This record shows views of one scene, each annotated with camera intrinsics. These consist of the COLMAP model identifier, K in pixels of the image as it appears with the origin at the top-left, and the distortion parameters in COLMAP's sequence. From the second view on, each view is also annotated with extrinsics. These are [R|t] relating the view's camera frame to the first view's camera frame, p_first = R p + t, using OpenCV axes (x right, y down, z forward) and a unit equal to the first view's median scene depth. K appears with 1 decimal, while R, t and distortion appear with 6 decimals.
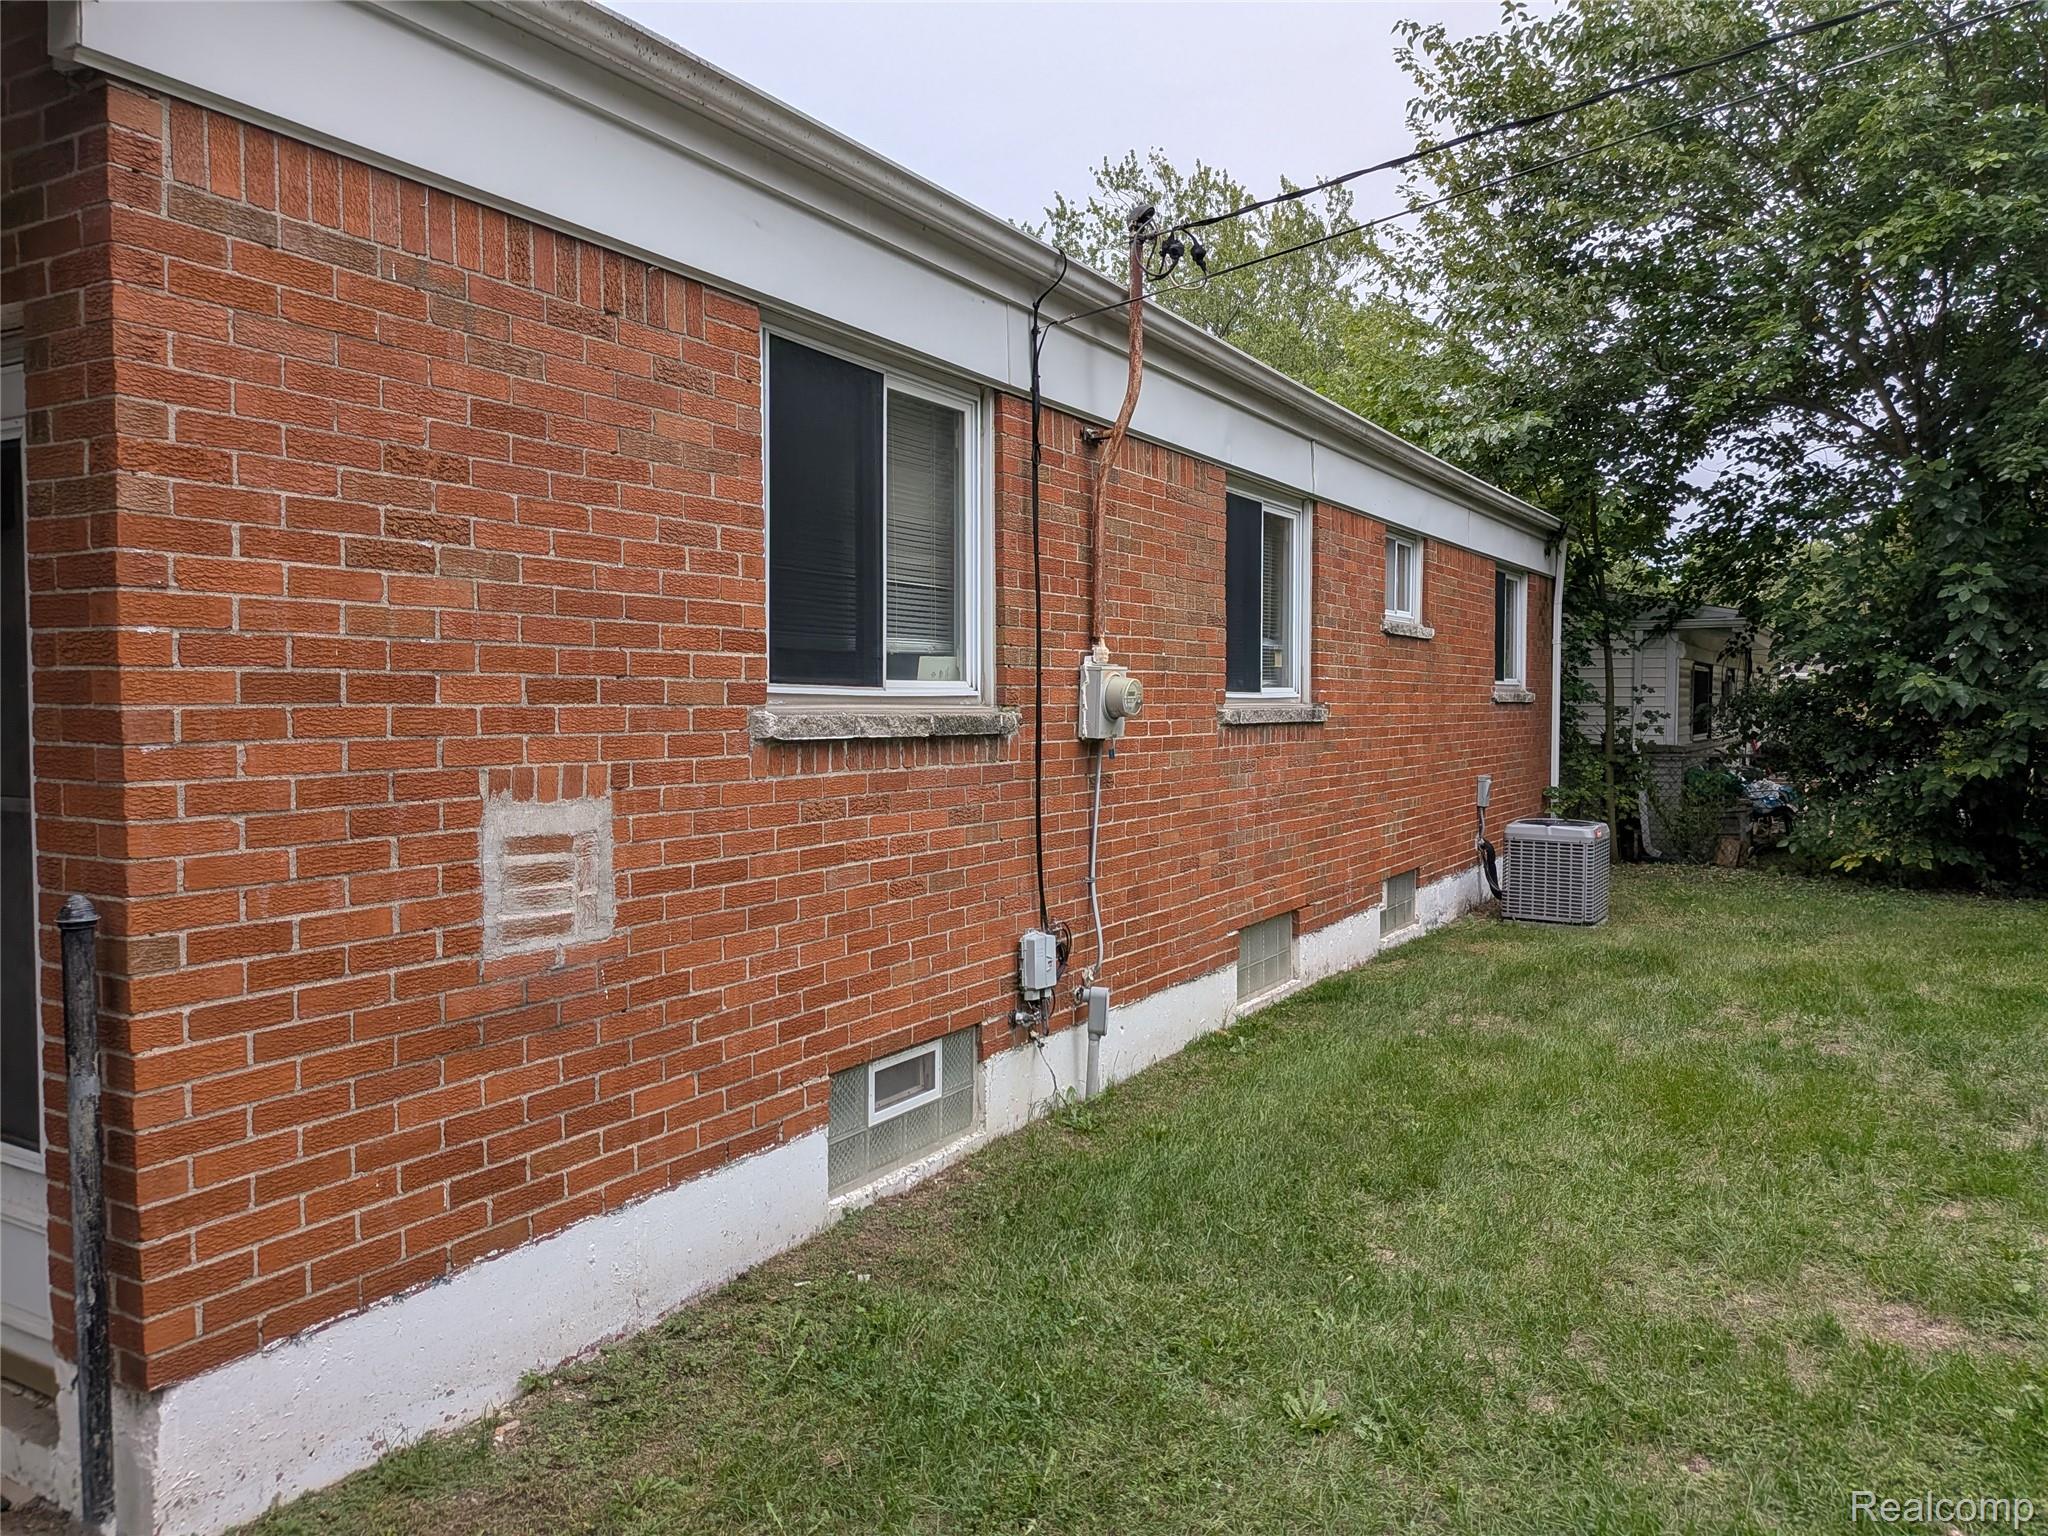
lens RADIAL K [[1463.6, 0, 1045.9], [0, 1463.6, 766.1], [0, 0, 1]] dist [0.055546, -0.082465]
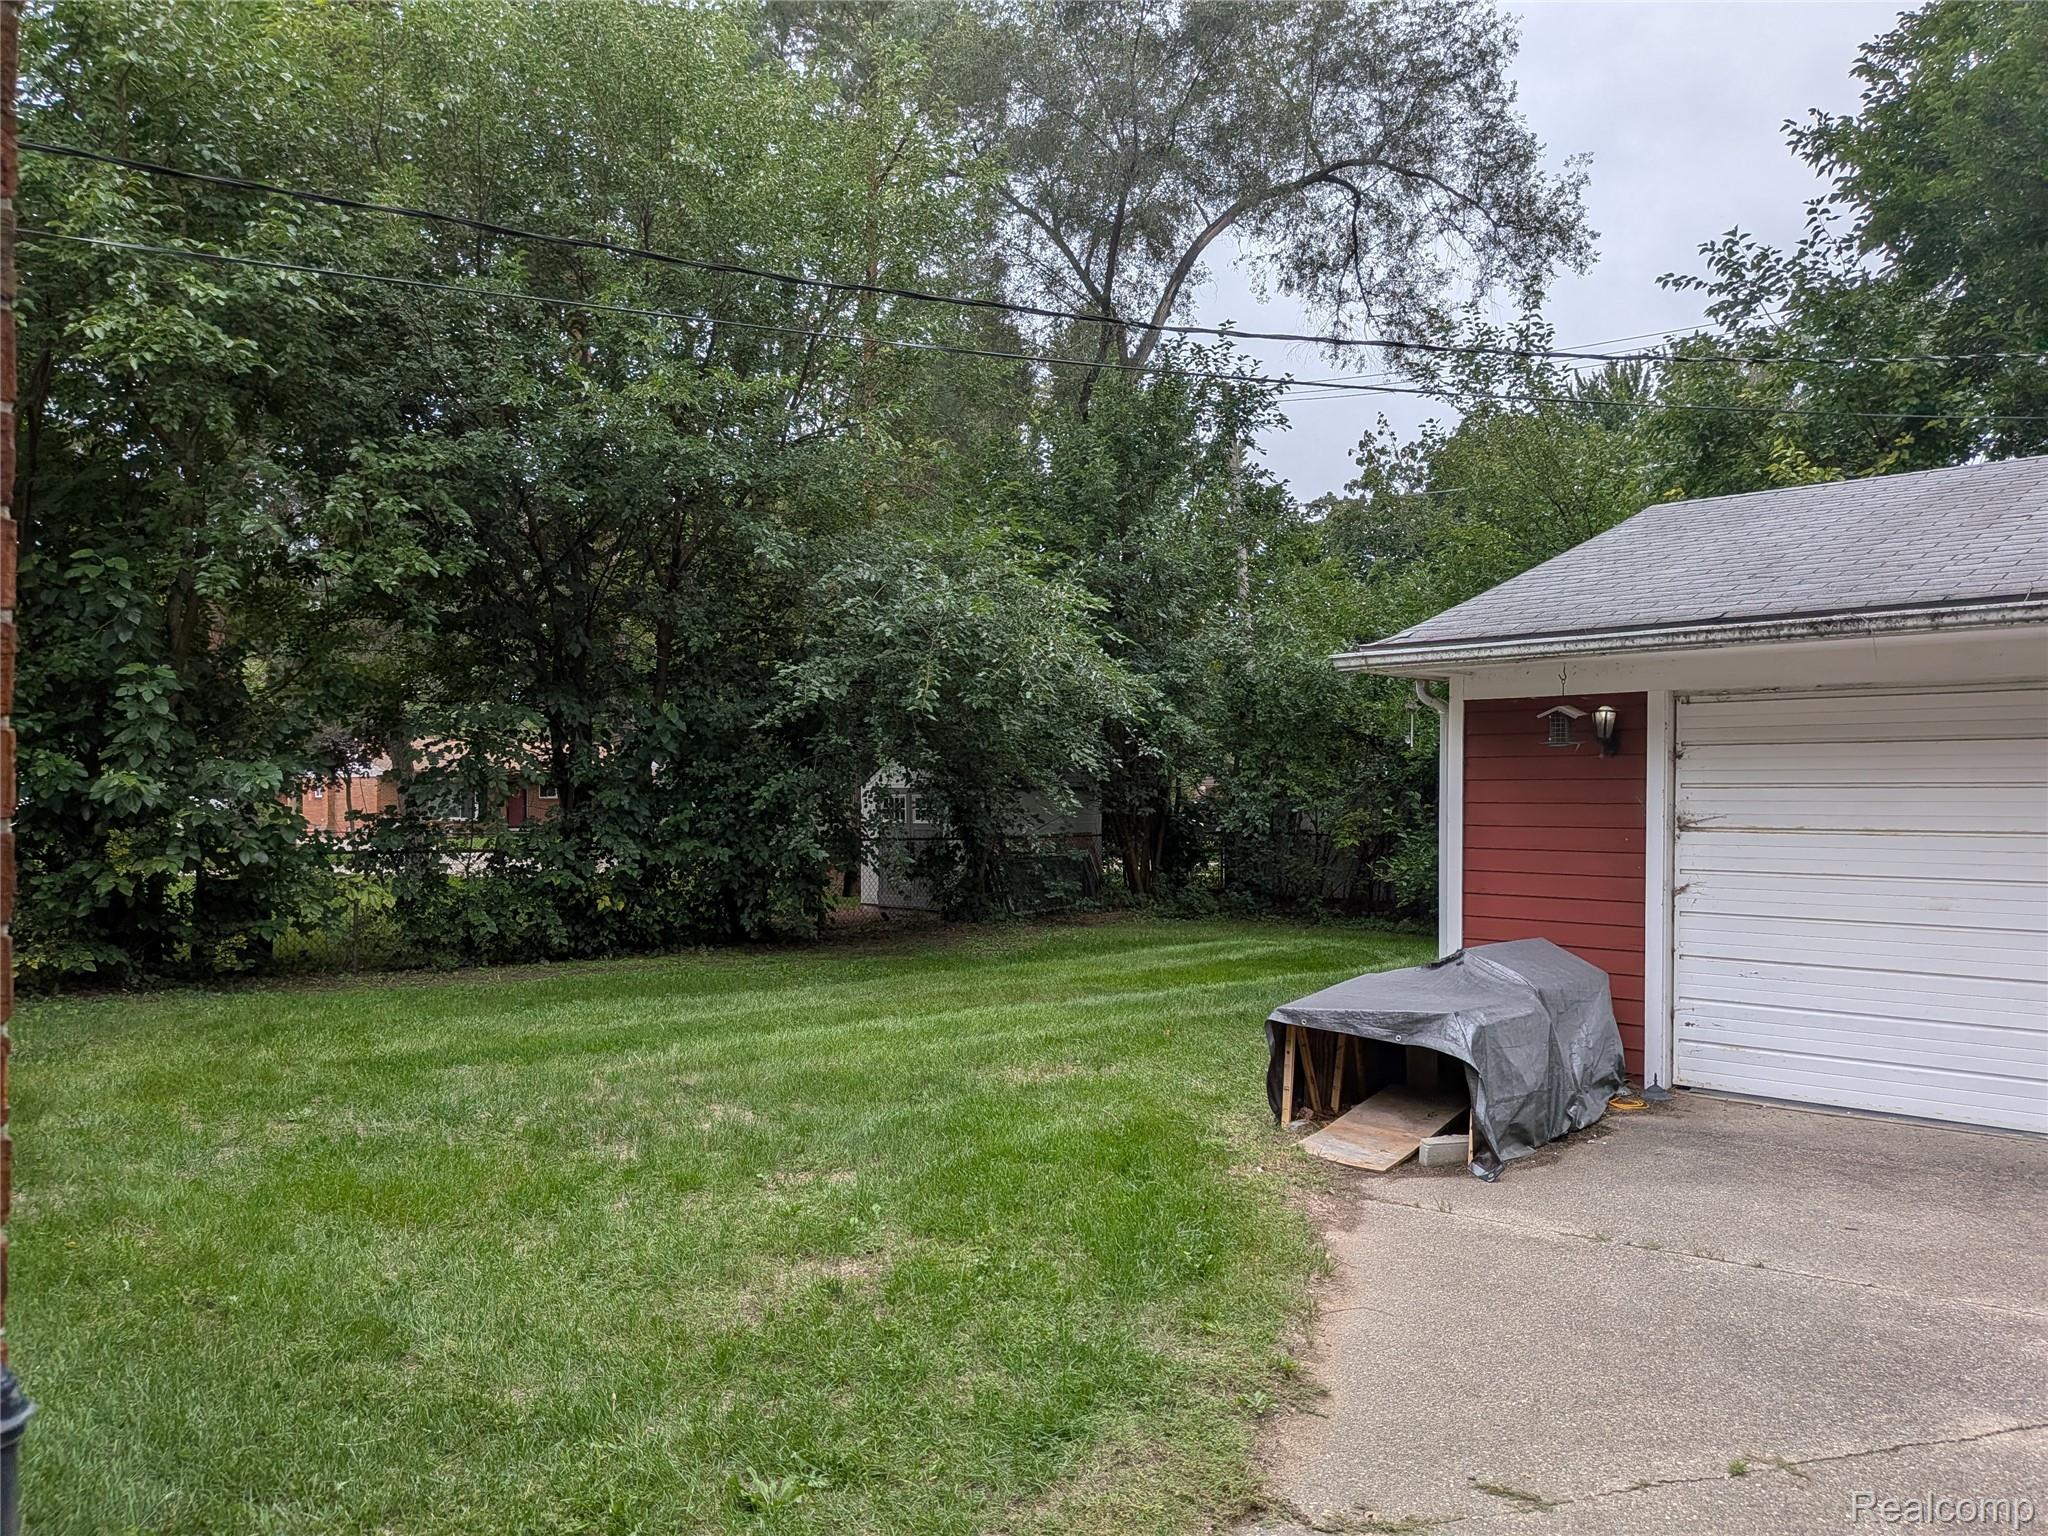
lens RADIAL K [[1463.6, 0, 1039.8], [0, 1463.6, 811.4], [0, 0, 1]] dist [0.055546, -0.082465]
pose [[0.231279, -0.004521, 0.972877, -0.230318], [0.038352, 0.999254, -0.004474, -0.007576], [-0.972131, 0.038347, 0.231280, 0.167274]]
